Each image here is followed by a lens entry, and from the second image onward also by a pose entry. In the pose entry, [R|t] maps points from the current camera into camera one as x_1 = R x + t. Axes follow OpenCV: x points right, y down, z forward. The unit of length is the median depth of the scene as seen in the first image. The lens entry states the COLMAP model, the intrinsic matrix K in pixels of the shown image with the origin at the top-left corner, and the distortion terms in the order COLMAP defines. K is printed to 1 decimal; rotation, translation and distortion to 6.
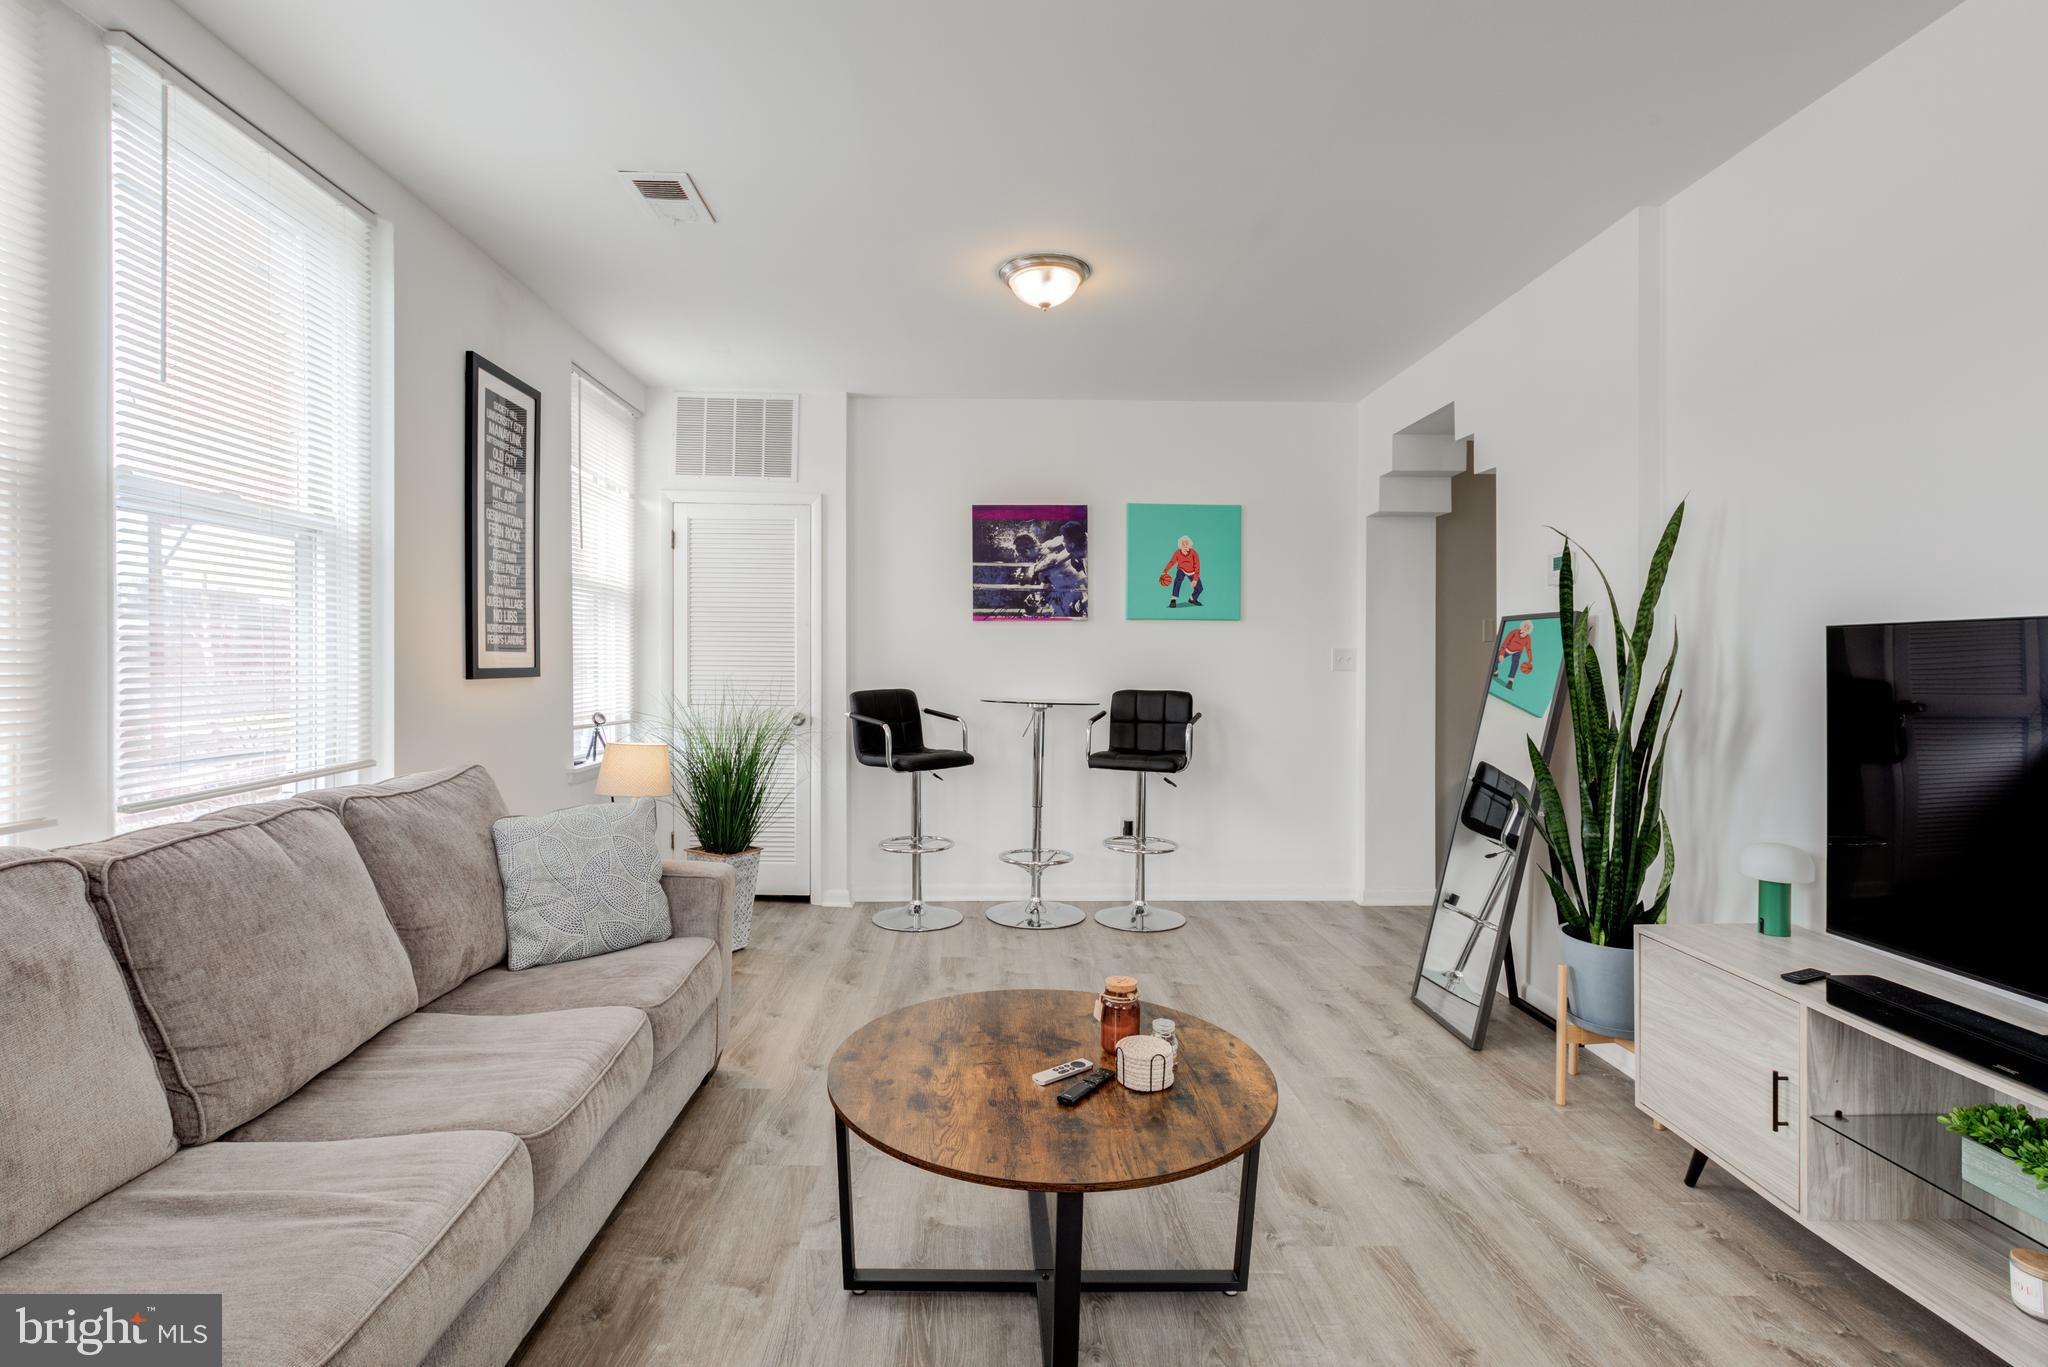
lens RADIAL K [[936.0, 0, 1007.9], [0, 936.0, 672.2], [0, 0, 1]] dist [-0.014025, 0.005808]
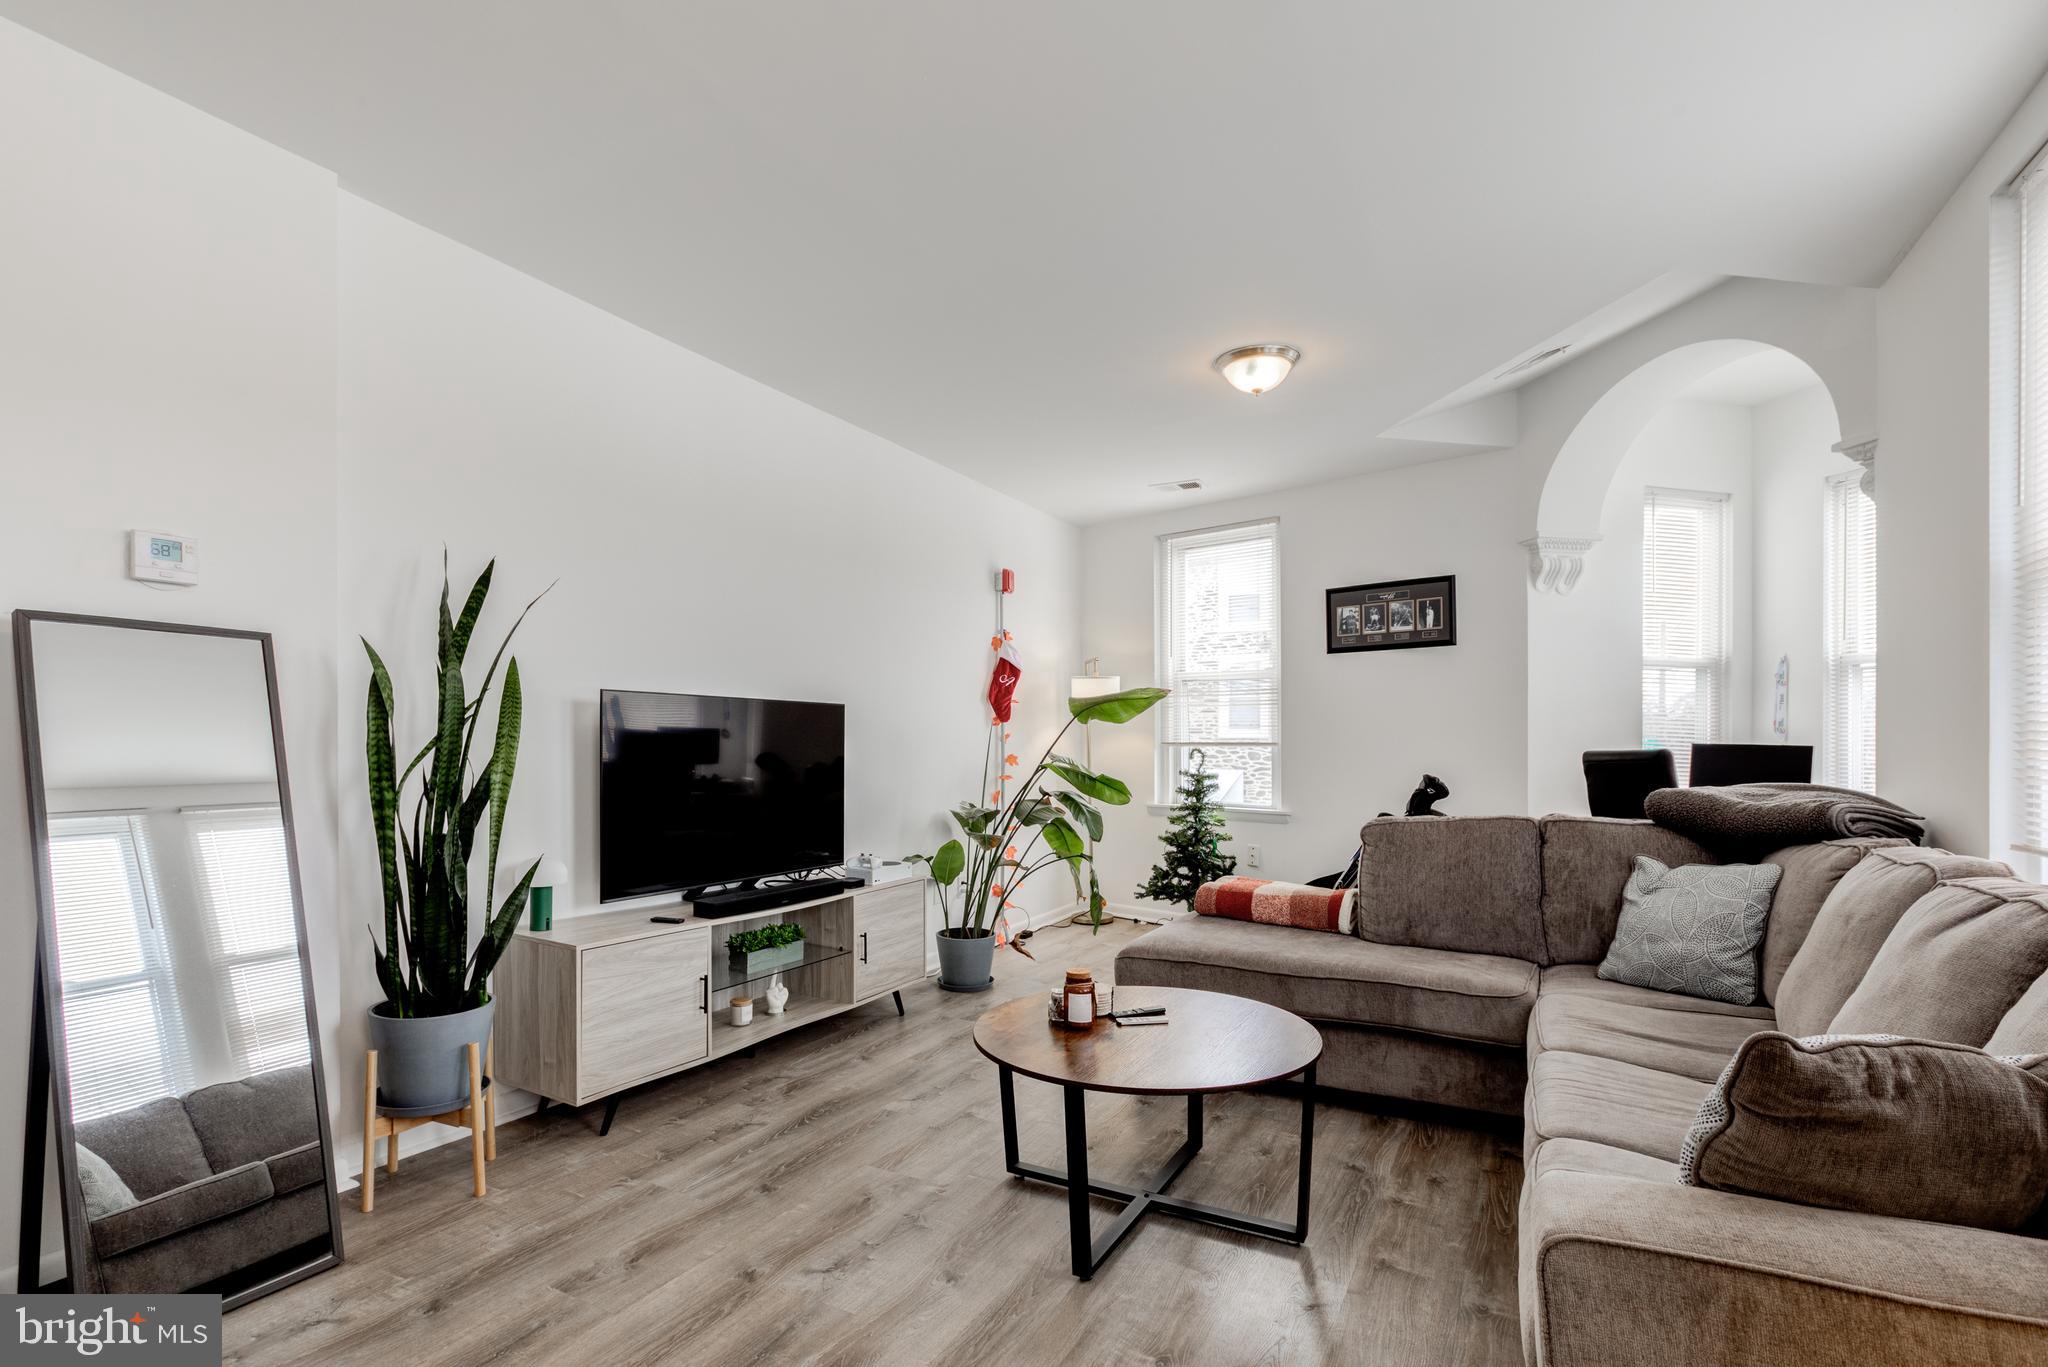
lens RADIAL K [[970.1, 0, 1022.5], [0, 970.1, 764.6], [0, 0, 1]] dist [-0.019819, 0.013501]
pose [[-0.868424, -0.023962, 0.495243, -0.176227], [-0.008960, 0.999427, 0.032645, 0.007043], [-0.495741, 0.023912, -0.868141, 0.863646]]
